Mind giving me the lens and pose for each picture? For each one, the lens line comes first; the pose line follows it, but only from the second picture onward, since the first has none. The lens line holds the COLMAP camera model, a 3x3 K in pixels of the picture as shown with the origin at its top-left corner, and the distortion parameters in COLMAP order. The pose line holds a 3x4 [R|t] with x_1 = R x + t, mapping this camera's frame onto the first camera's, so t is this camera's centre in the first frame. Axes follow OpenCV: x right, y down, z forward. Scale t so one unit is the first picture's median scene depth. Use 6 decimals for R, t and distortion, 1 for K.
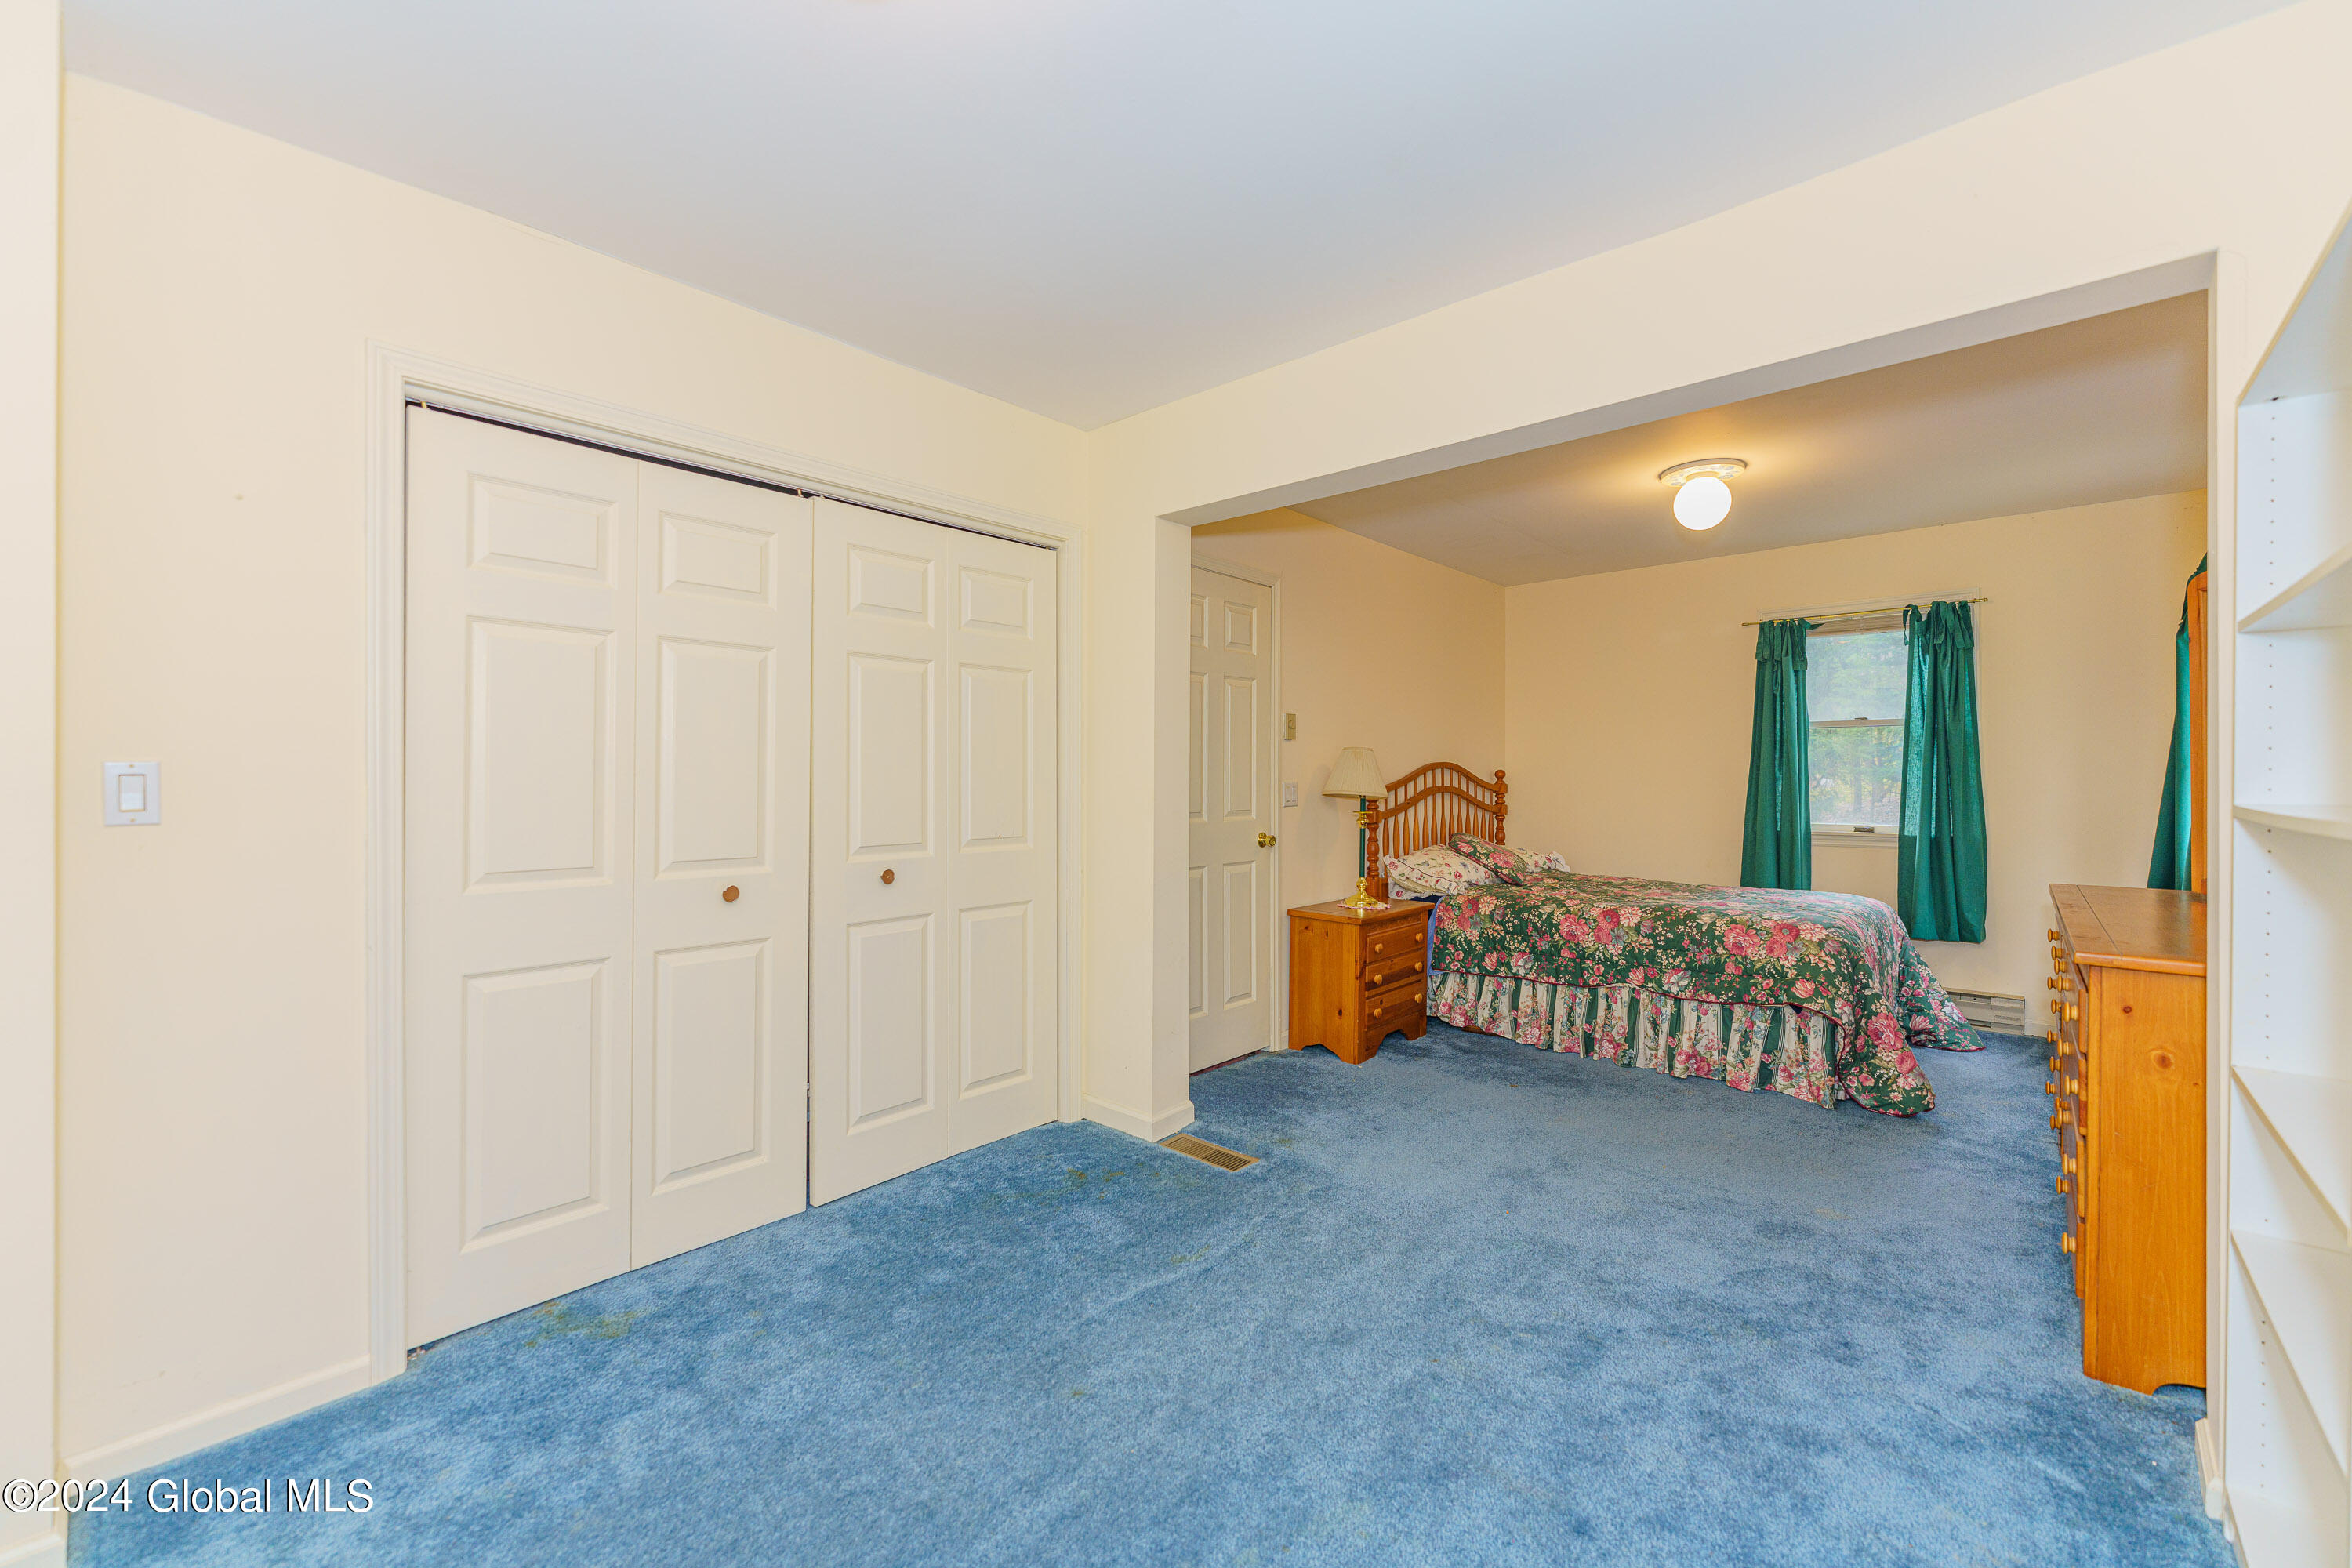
lens RADIAL K [[937.5, 0, 1173.5], [0, 937.5, 775.5], [0, 0, 1]] dist [0.000452, -0.000033]
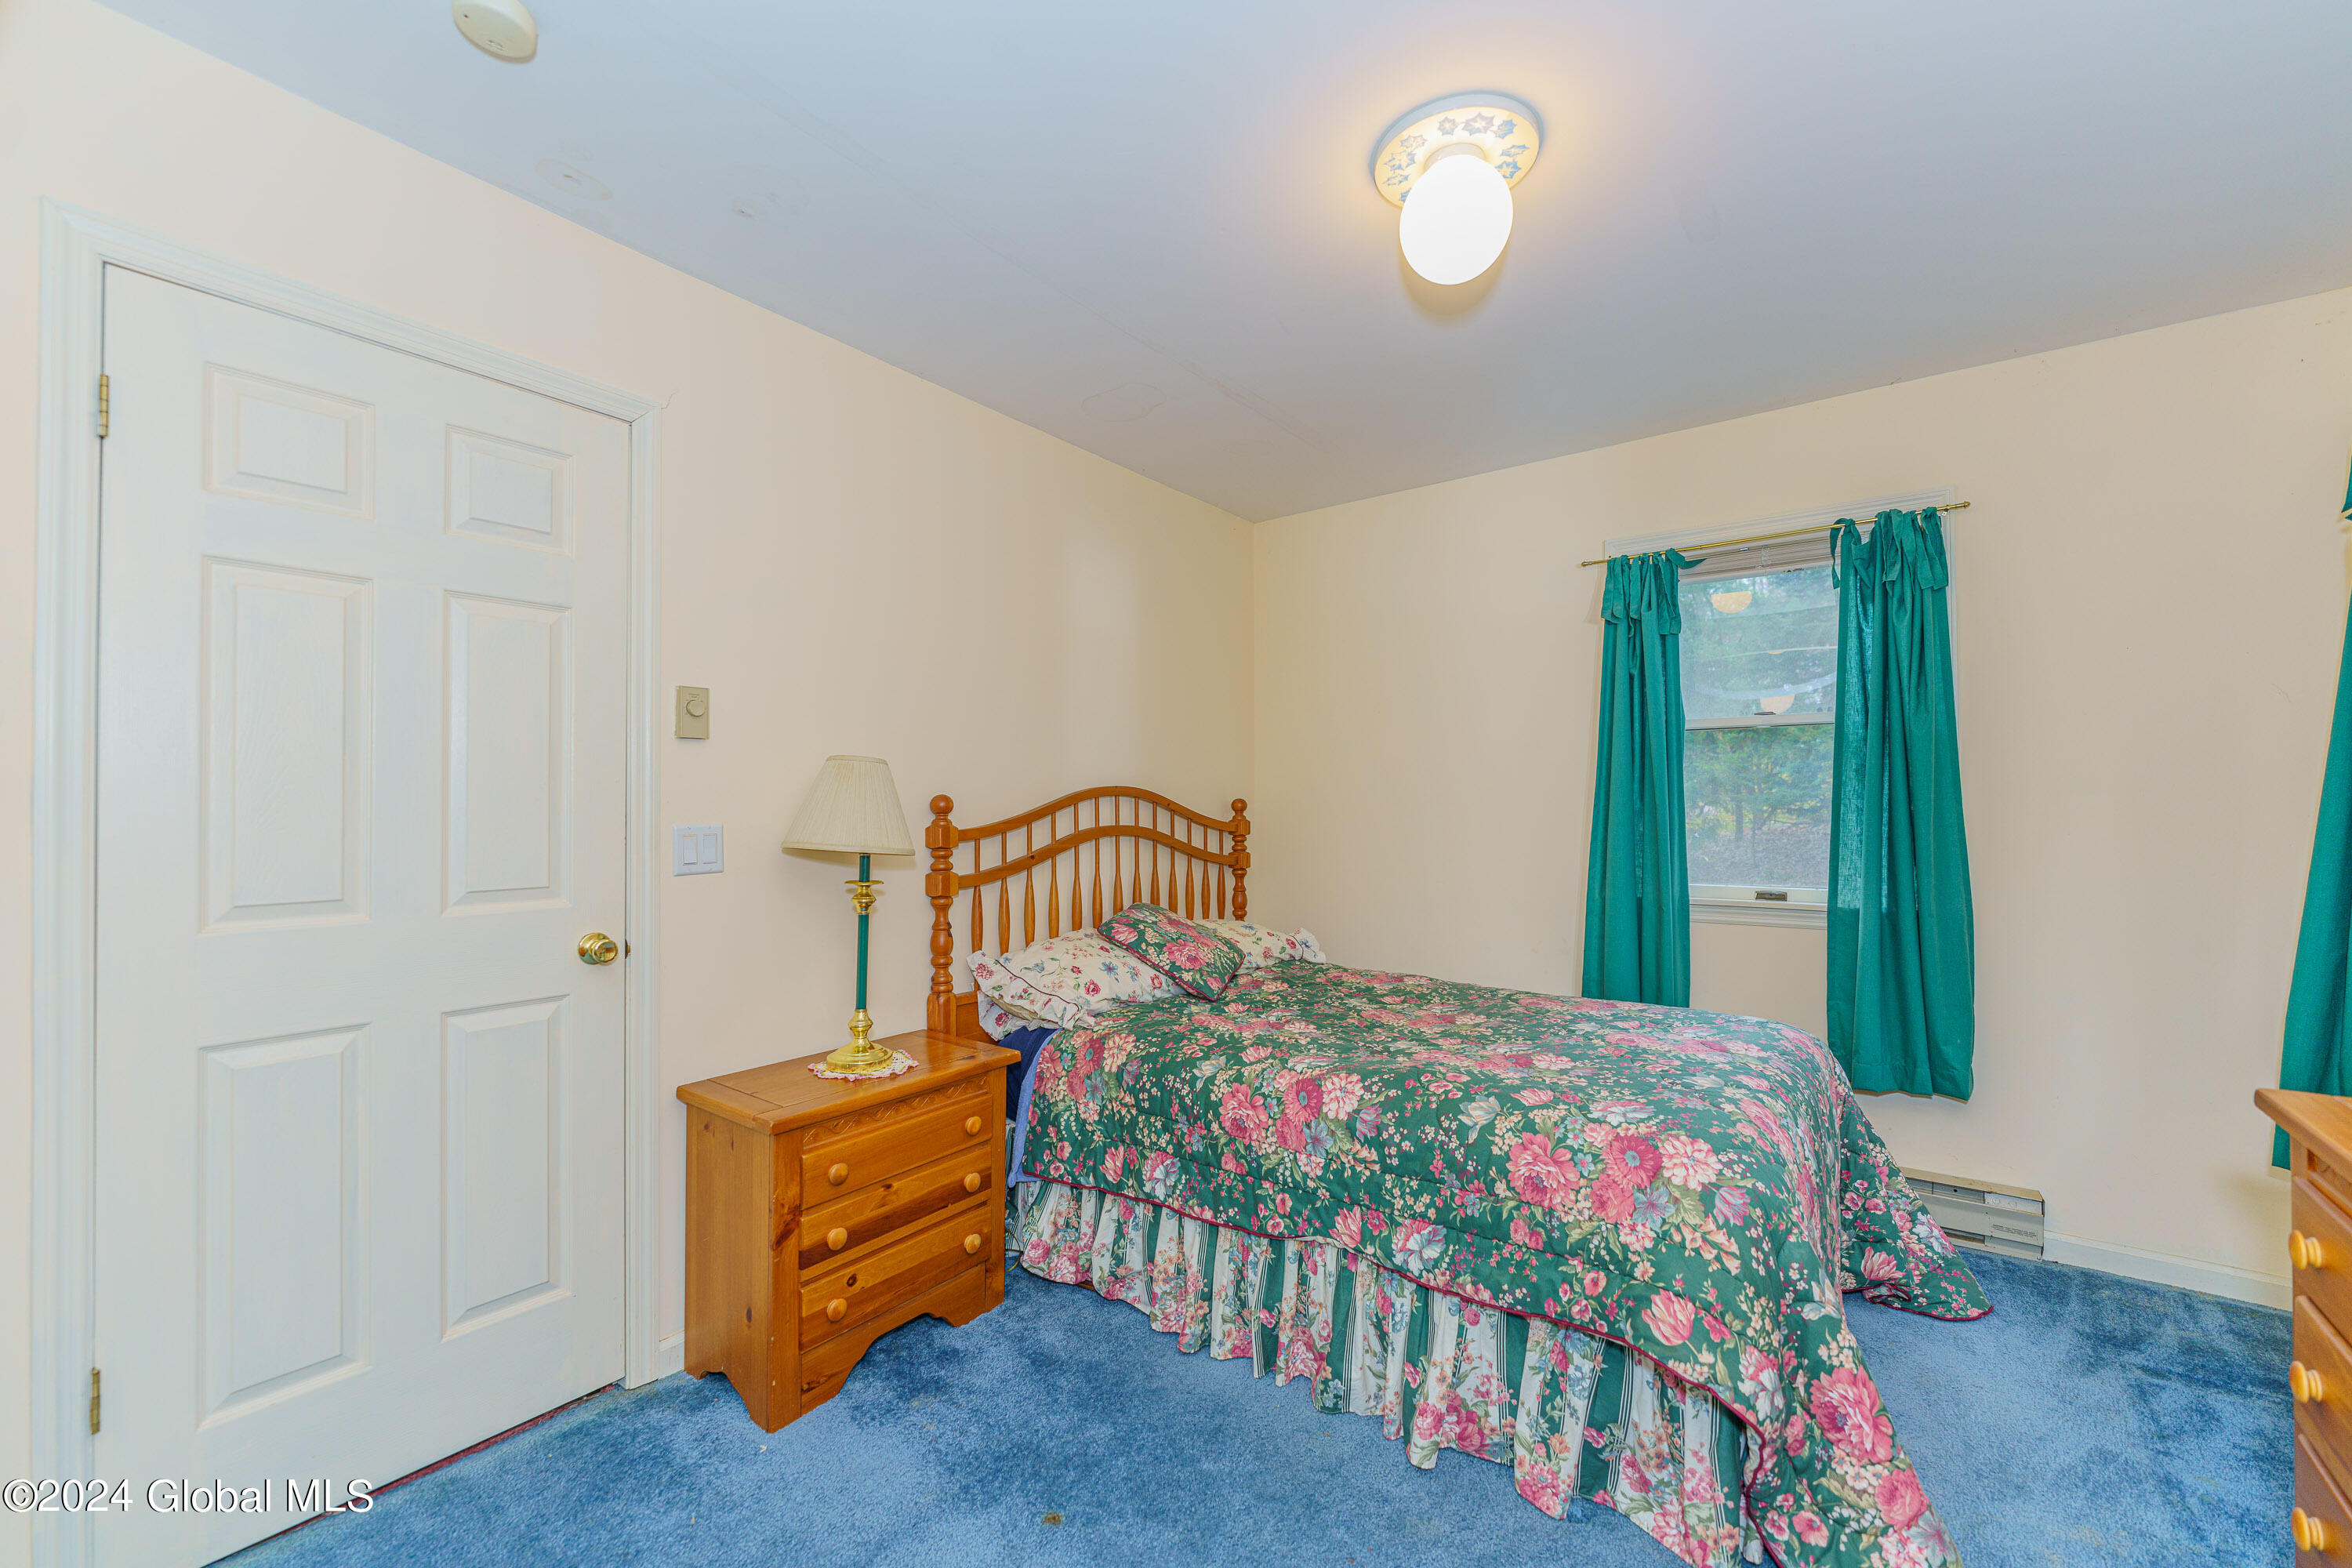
lens RADIAL K [[949.1, 0, 1177.4], [0, 949.1, 792.6], [0, 0, 1]] dist [-0.000955, 0.000029]
pose [[0.995245, -0.002108, 0.097378, 0.338572], [0.003279, 0.999924, -0.011866, -0.003404], [-0.097345, 0.012129, 0.995177, 0.489712]]
